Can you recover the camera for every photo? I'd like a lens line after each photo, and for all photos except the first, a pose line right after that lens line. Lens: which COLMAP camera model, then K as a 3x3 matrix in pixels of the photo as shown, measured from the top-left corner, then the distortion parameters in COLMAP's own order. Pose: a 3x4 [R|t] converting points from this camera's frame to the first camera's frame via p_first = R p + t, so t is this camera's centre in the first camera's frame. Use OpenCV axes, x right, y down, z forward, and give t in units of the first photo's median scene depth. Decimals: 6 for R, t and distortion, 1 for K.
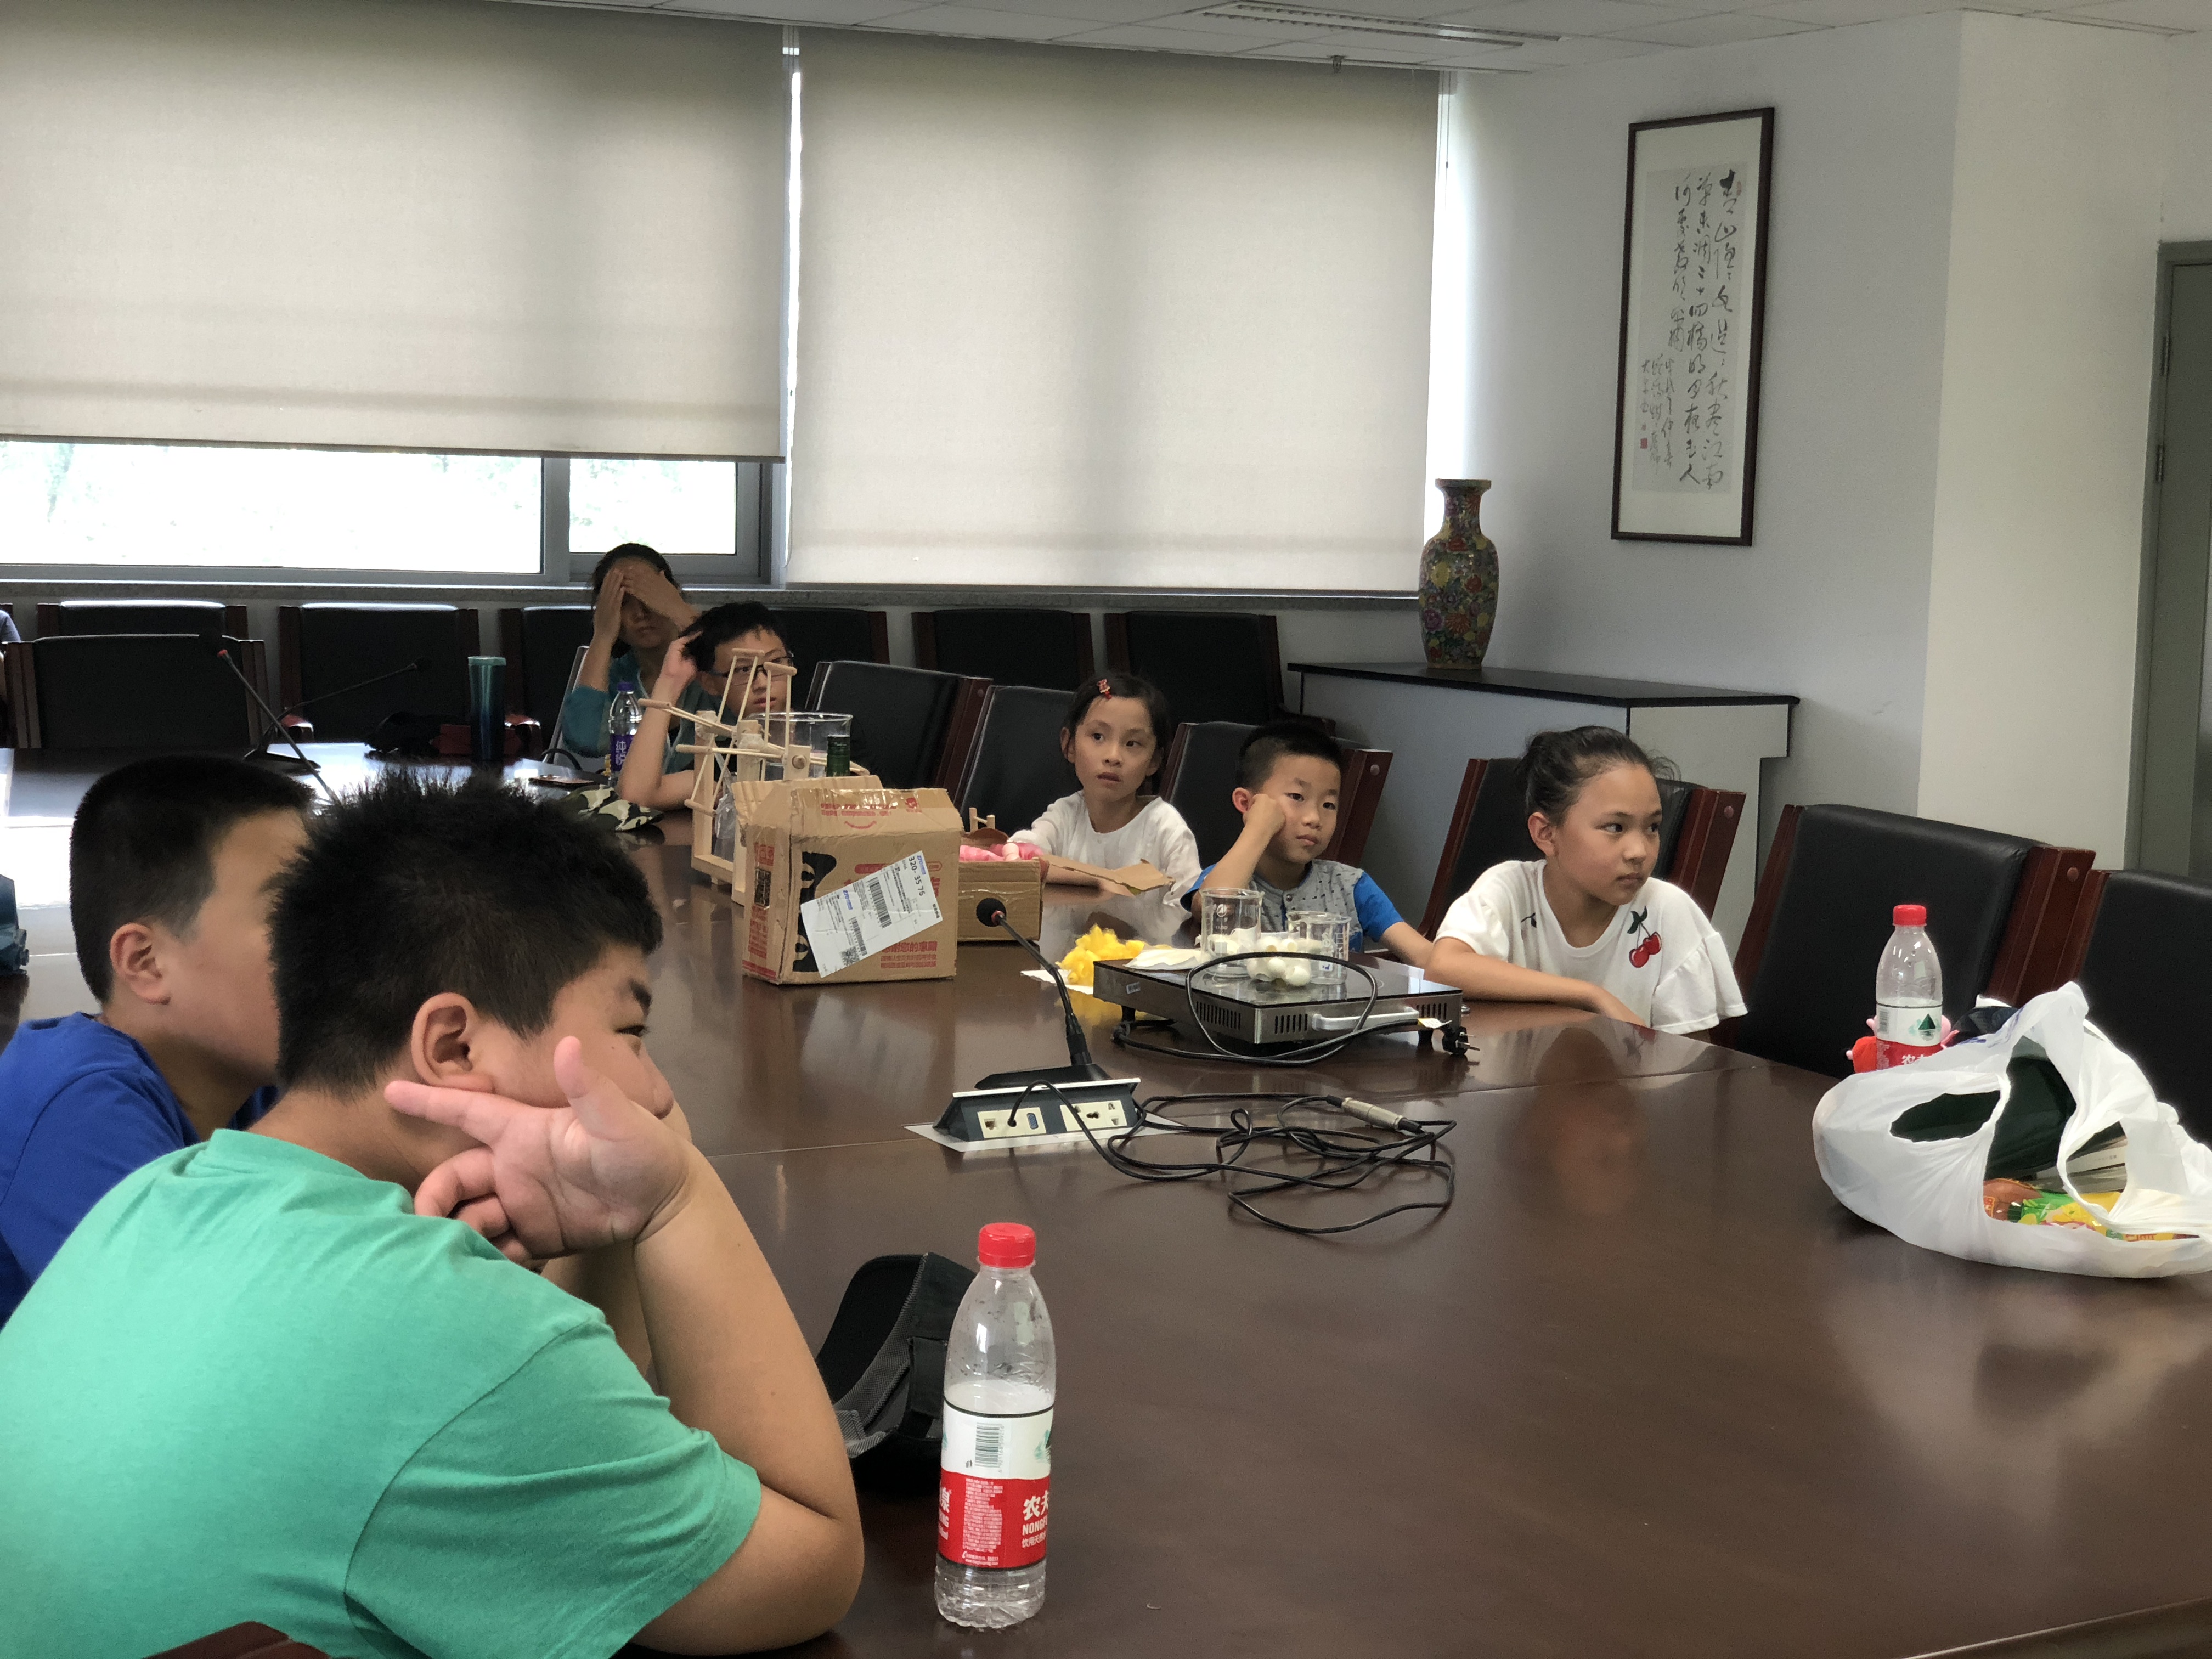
lens RADIAL K [[3339.9, 0, 1095.0], [0, 3339.9, 853.3], [0, 0, 1]] dist [0.057228, 0.000000]
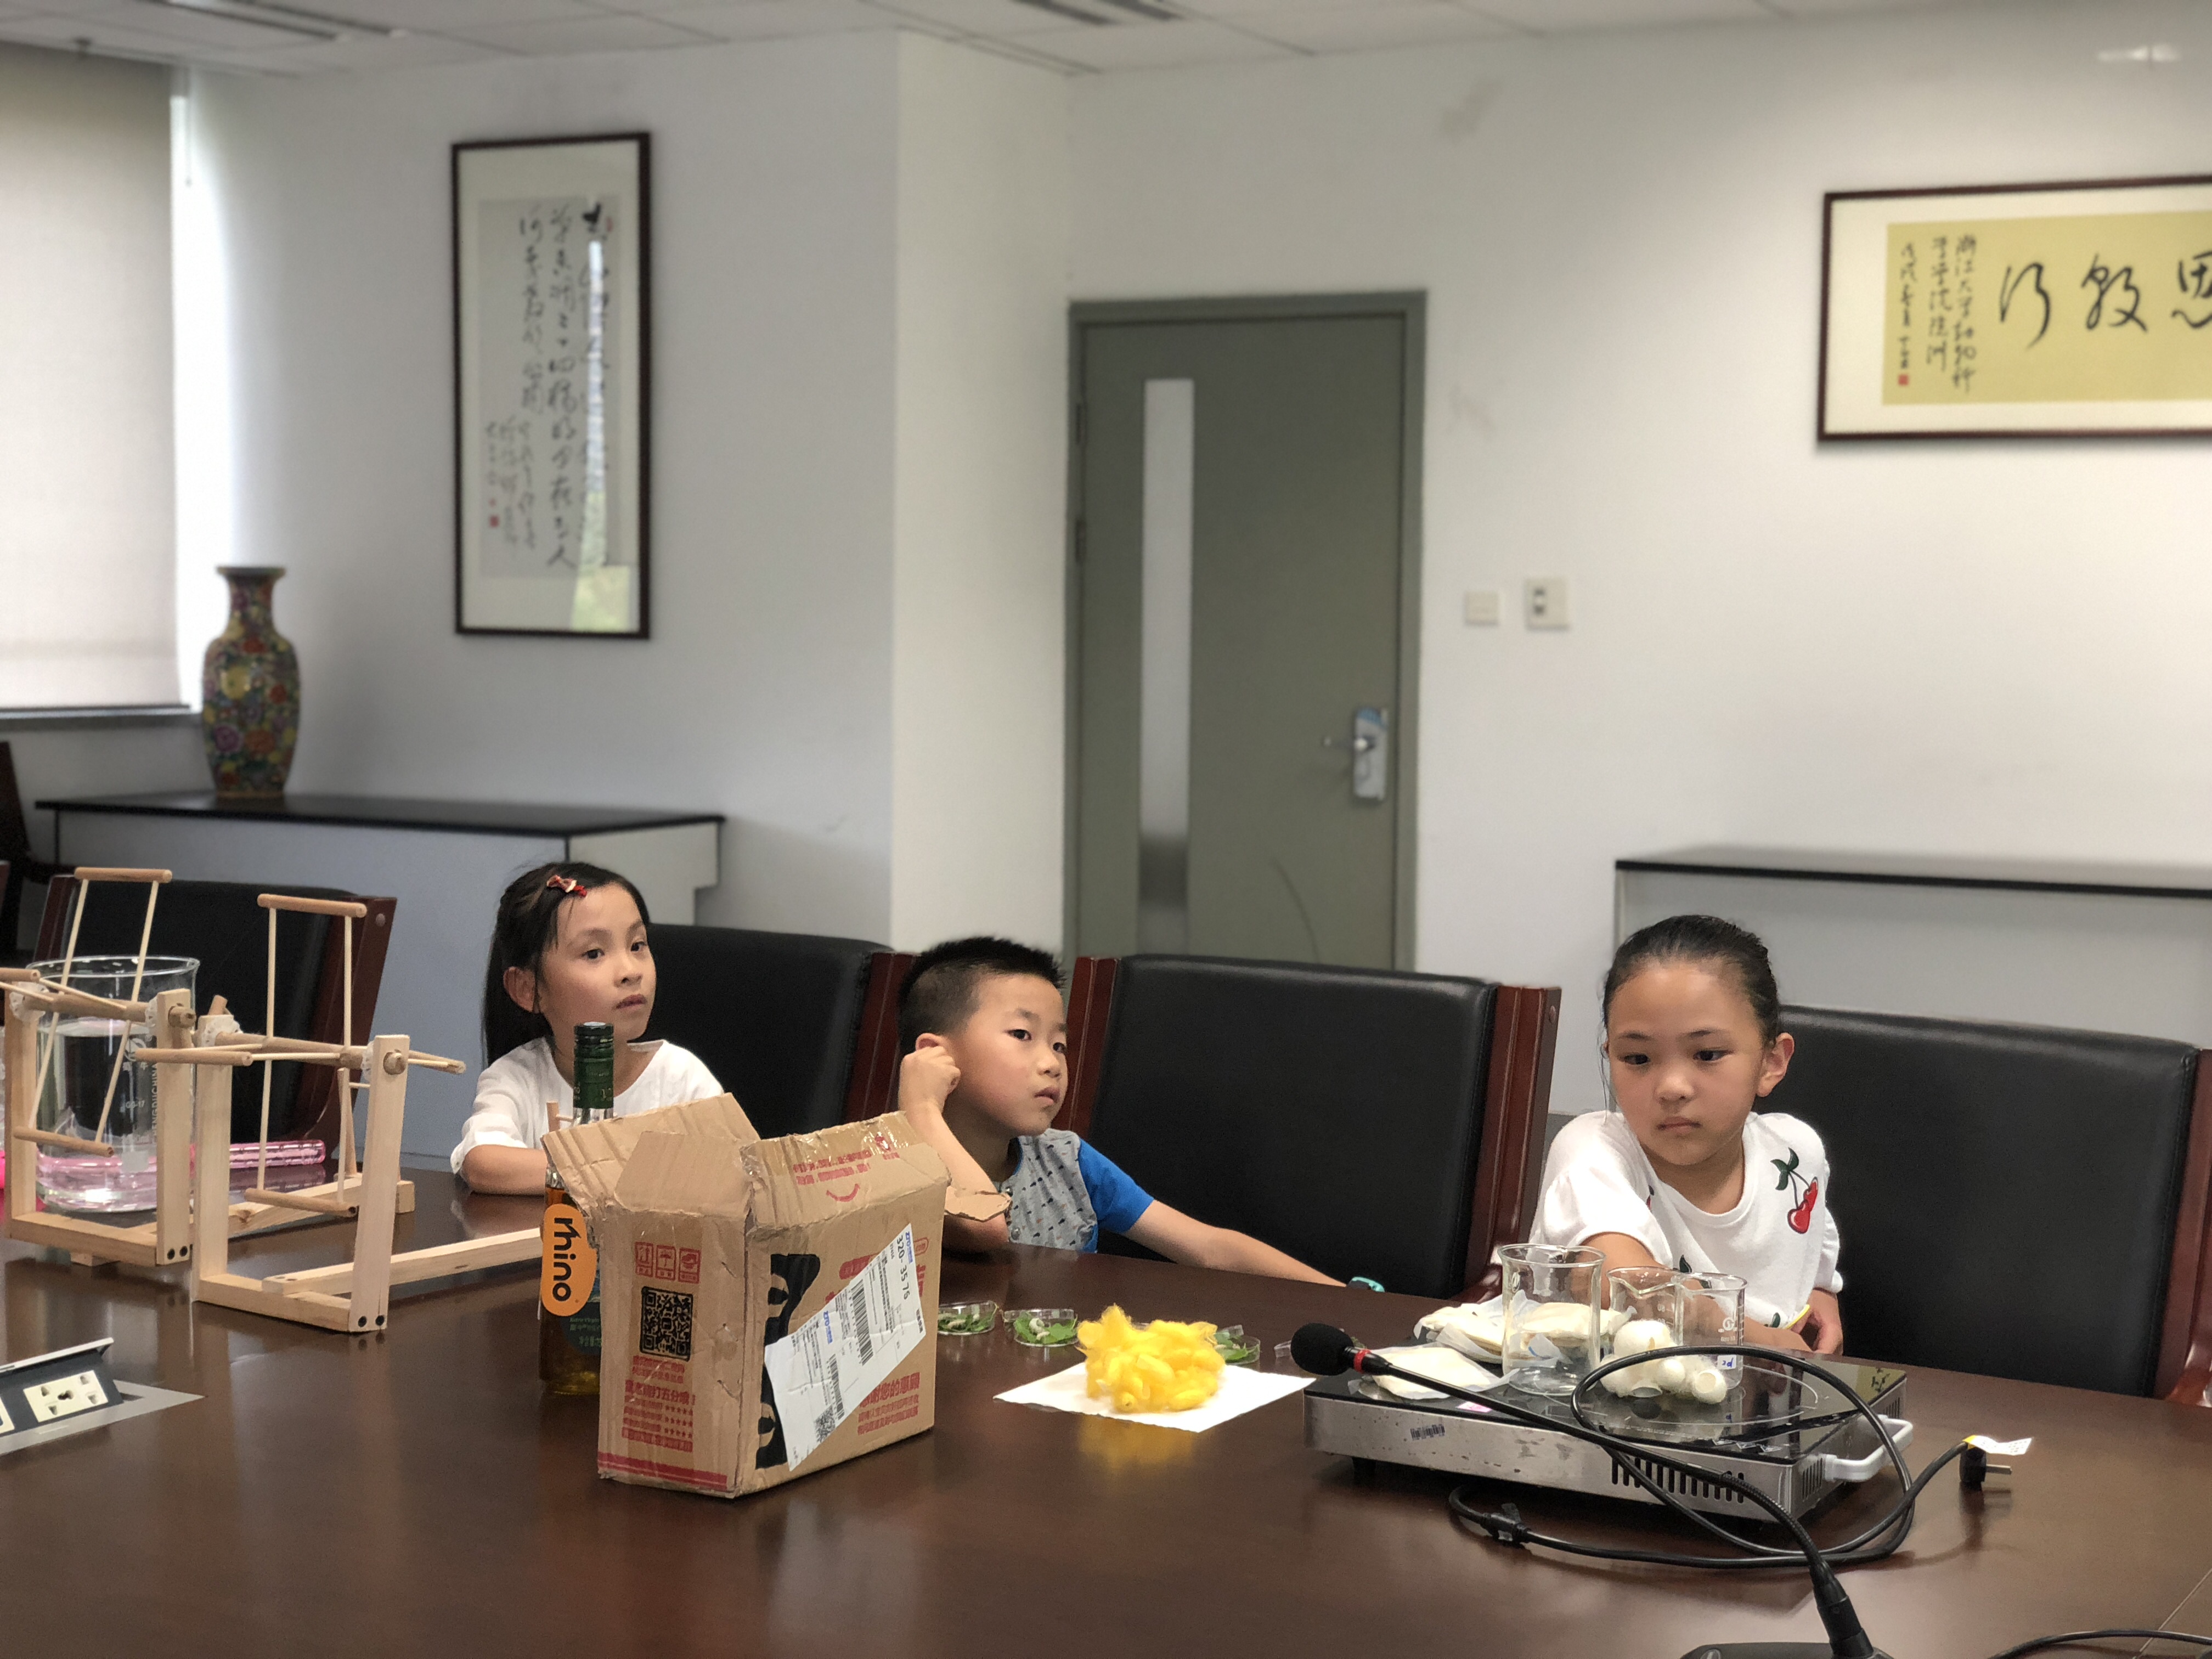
lens RADIAL K [[3339.9, 0, 1104.4], [0, 3339.9, 810.0], [0, 0, 1]] dist [0.057228, 0.000000]
pose [[0.862879, -0.051394, 0.502791, -0.133718], [0.069194, 0.997462, -0.016792, -0.025904], [-0.500652, 0.049279, 0.864245, 0.203775]]
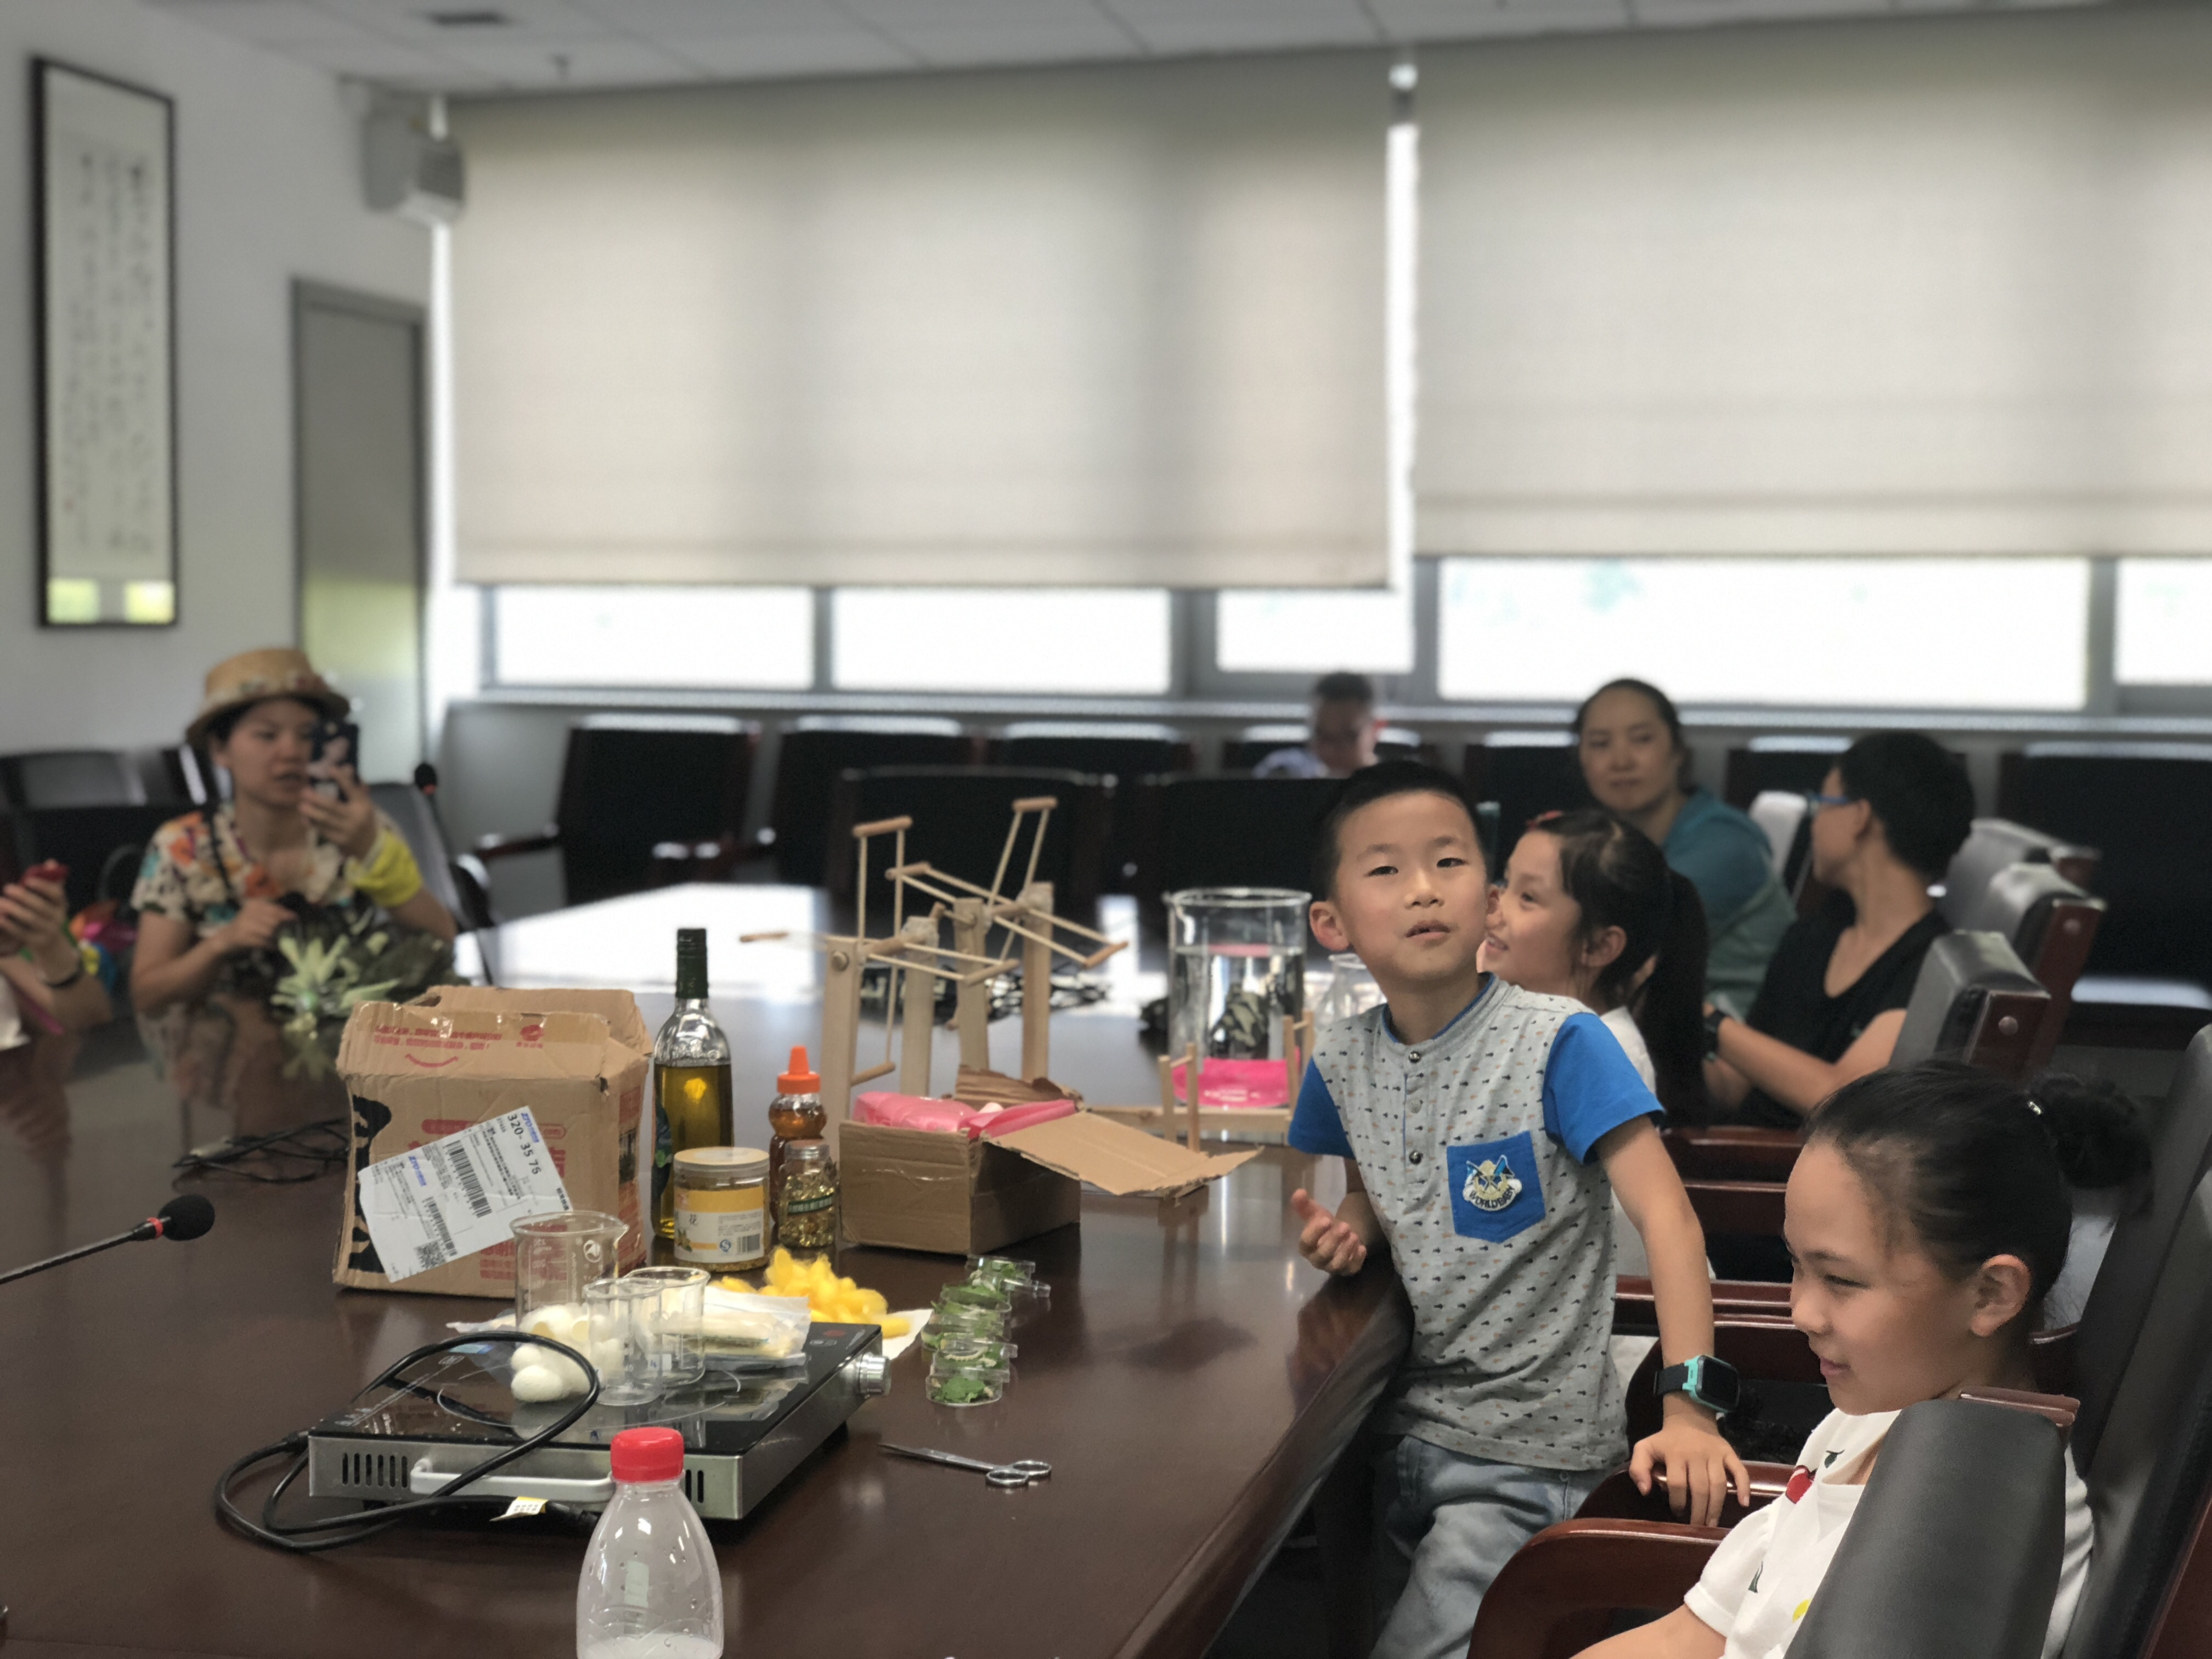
lens RADIAL K [[3339.9, 0, 1112.5], [0, 3339.9, 808.8], [0, 0, 1]] dist [0.057228, 0.000000]
pose [[0.754932, 0.025047, -0.655325, 0.199490], [-0.060899, 0.997630, -0.032025, -0.019310], [0.652970, 0.064085, 0.754668, 0.245740]]
